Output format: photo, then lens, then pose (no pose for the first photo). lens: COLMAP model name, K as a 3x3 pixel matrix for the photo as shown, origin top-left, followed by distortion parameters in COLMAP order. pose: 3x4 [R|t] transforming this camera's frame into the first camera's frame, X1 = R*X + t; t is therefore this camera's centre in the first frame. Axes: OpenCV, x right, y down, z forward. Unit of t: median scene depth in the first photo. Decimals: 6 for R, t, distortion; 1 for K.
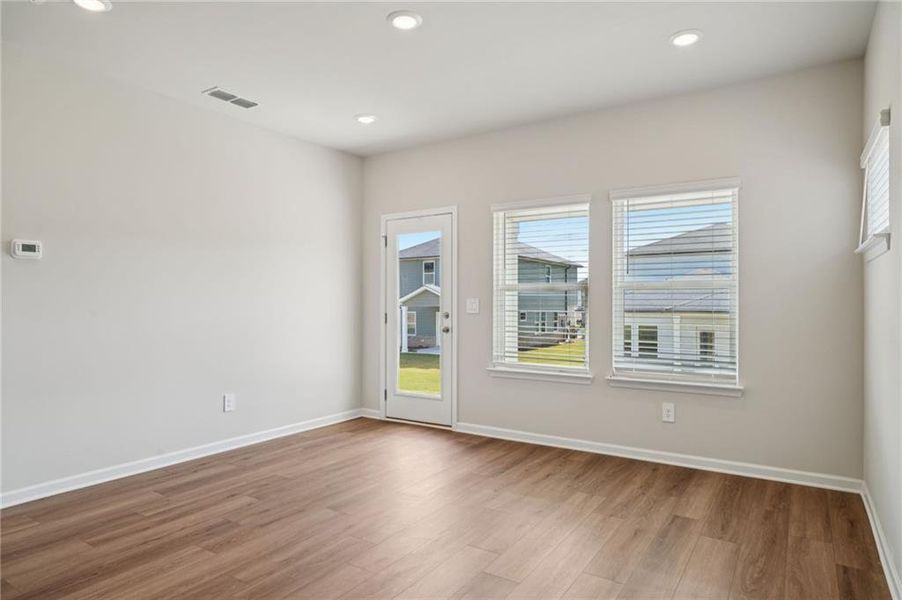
lens RADIAL K [[538.6, 0, 451.0], [0, 538.6, 300.0], [0, 0, 1]] dist [0.003748, 0.002036]
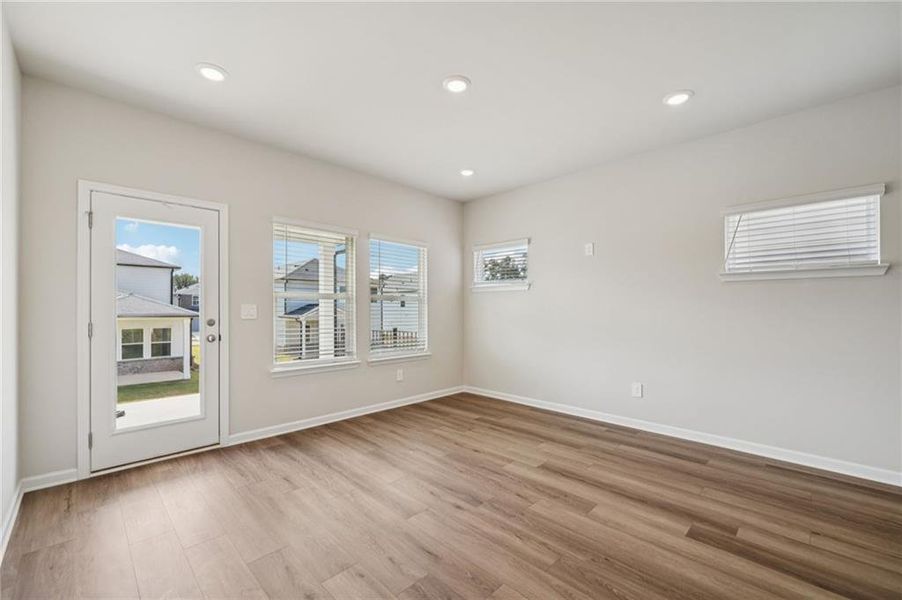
lens RADIAL K [[374.8, 0, 450.8], [0, 374.8, 307.2], [0, 0, 1]] dist [0.003165, -0.000067]
pose [[0.201663, 0.003067, 0.979450, -0.636407], [-0.008371, 0.999964, -0.001408, 0.000426], [-0.979419, -0.007915, 0.201682, 0.566428]]
